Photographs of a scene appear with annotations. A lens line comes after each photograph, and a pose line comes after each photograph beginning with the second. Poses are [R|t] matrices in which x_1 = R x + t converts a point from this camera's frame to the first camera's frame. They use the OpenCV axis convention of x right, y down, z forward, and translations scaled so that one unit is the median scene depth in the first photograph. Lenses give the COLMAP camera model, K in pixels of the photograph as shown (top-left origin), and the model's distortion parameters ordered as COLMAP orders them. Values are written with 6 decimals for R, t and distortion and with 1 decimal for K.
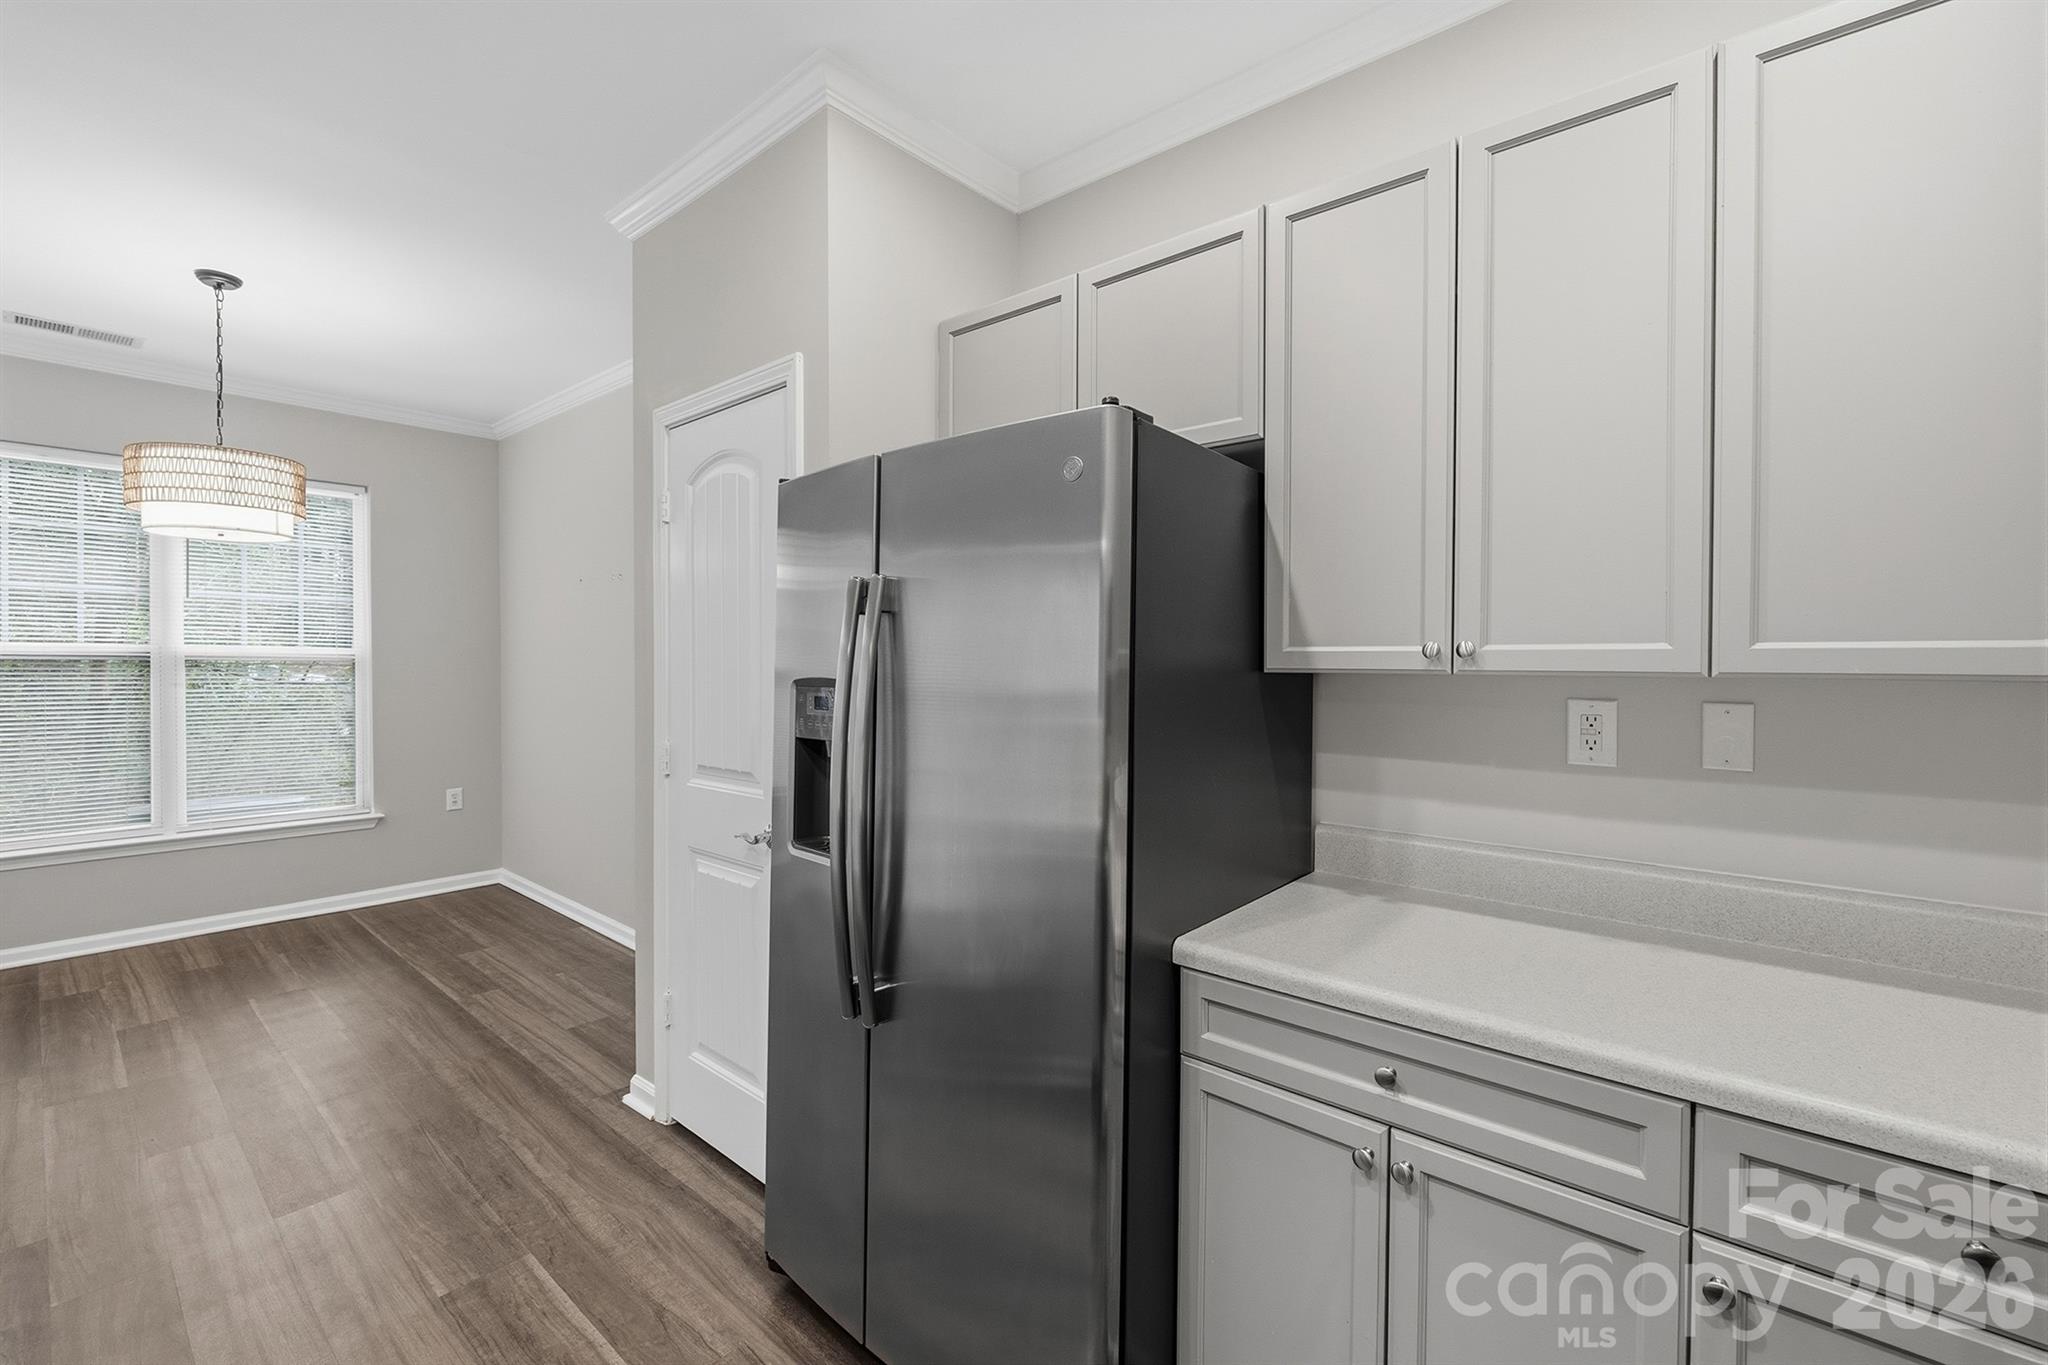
lens RADIAL K [[859.8, 0, 1043.0], [0, 859.8, 667.0], [0, 0, 1]] dist [-0.021039, 0.003732]
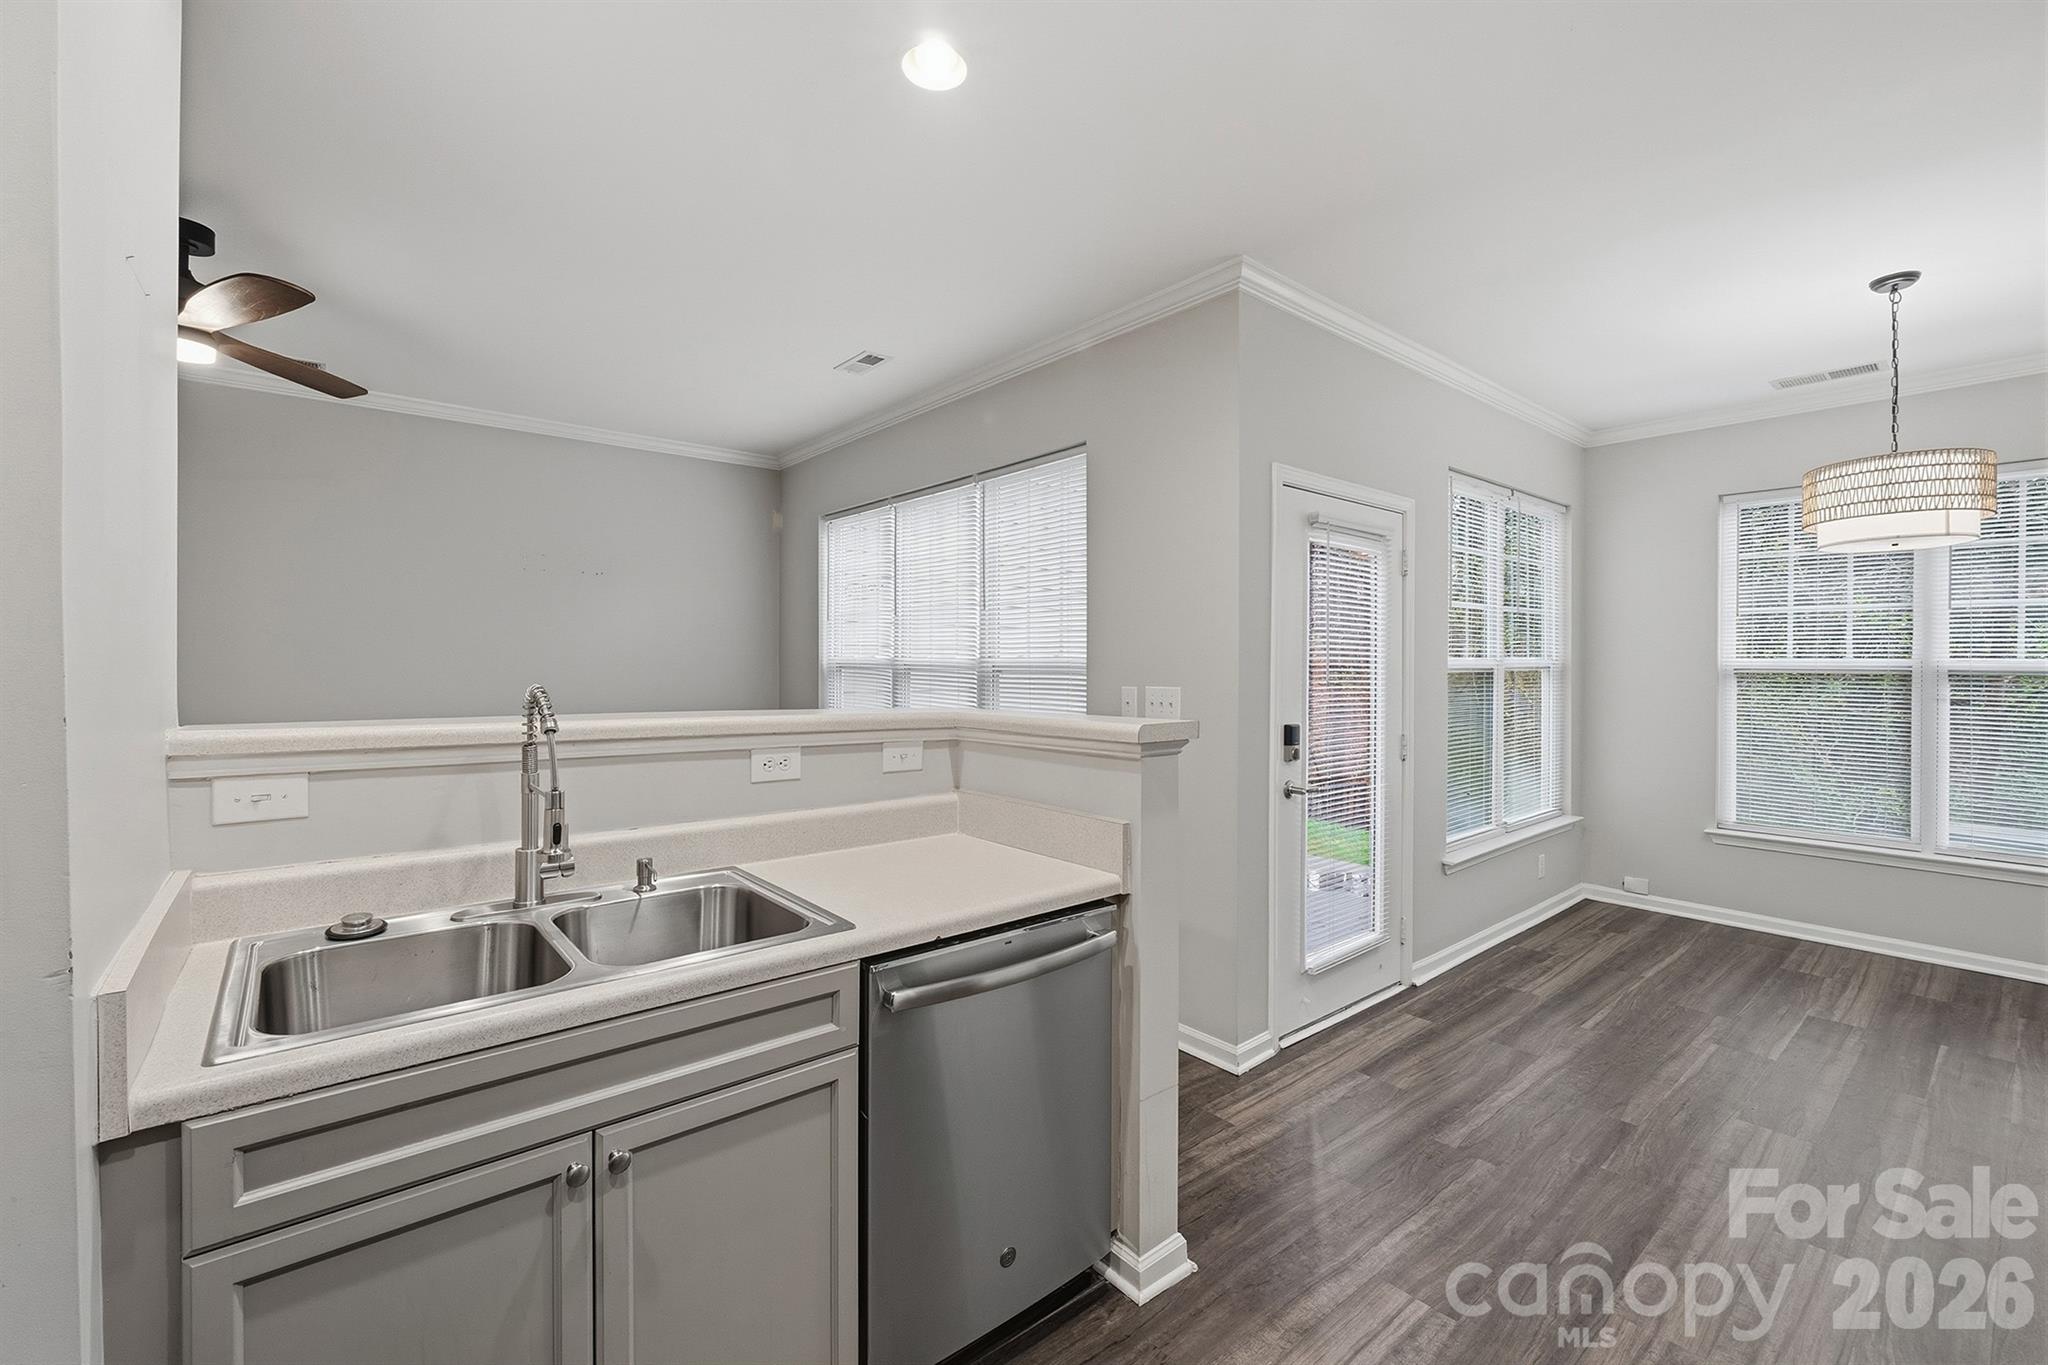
lens RADIAL K [[862.0, 0, 1026.3], [0, 862.0, 667.7], [0, 0, 1]] dist [-0.006041, -0.000302]
pose [[-0.174026, -0.000978, -0.984741, 0.139953], [-0.017651, 0.999842, 0.002126, 0.000118], [0.984583, 0.017752, -0.174015, 0.165674]]
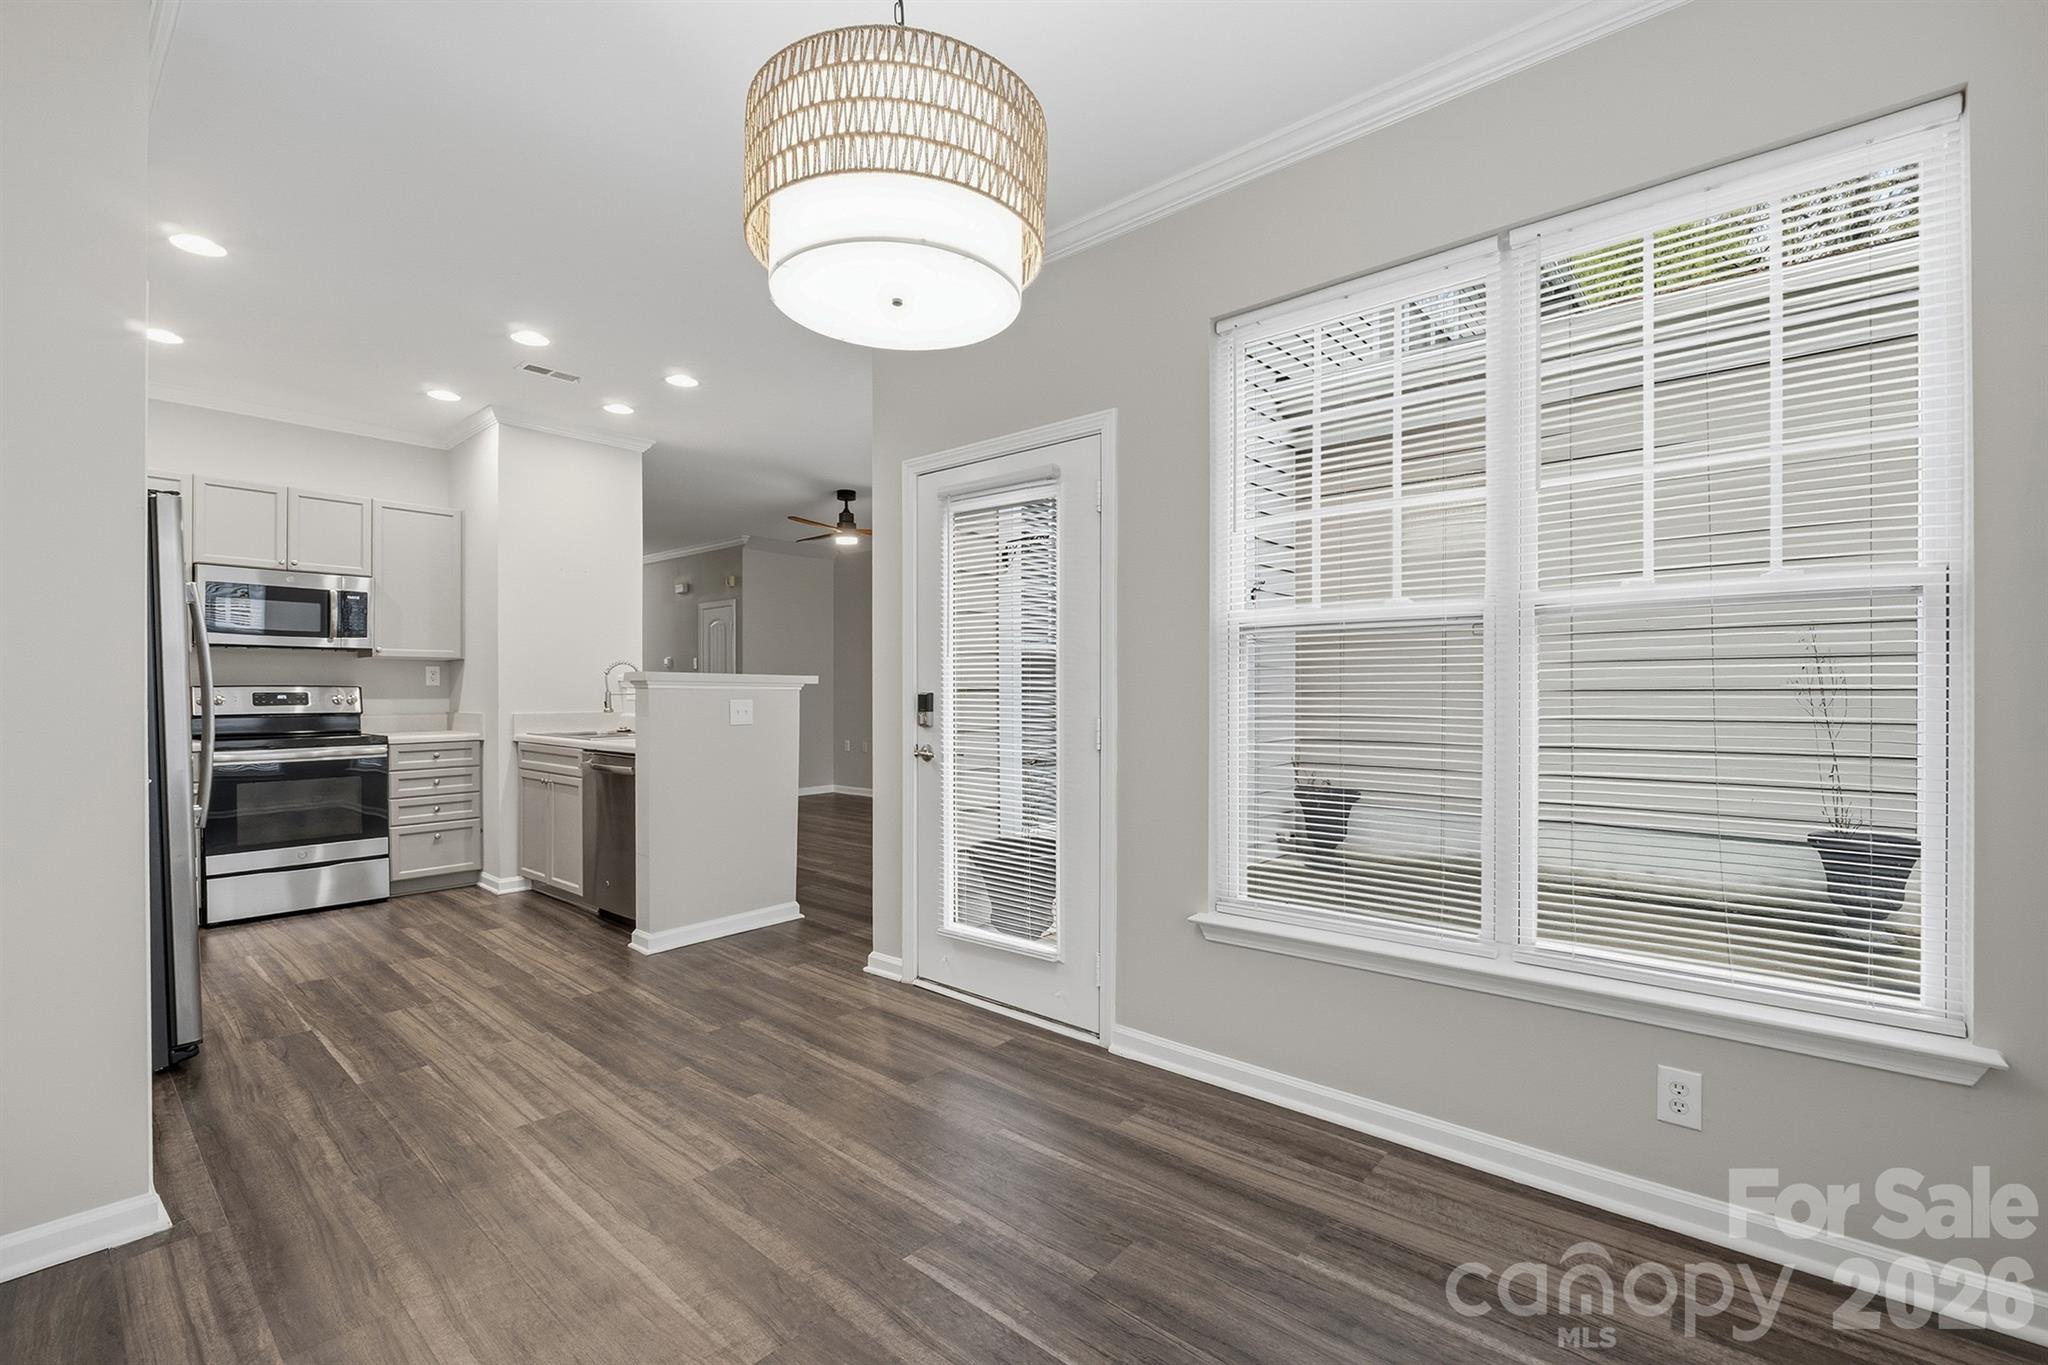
lens RADIAL K [[895.3, 0, 1022.4], [0, 895.3, 692.5], [0, 0, 1]] dist [-0.002091, -0.000141]
pose [[-0.999584, -0.001971, 0.028770, -0.896450], [-0.001568, 0.999900, 0.014037, 0.038694], [-0.028795, 0.013987, -0.999487, 1.257719]]
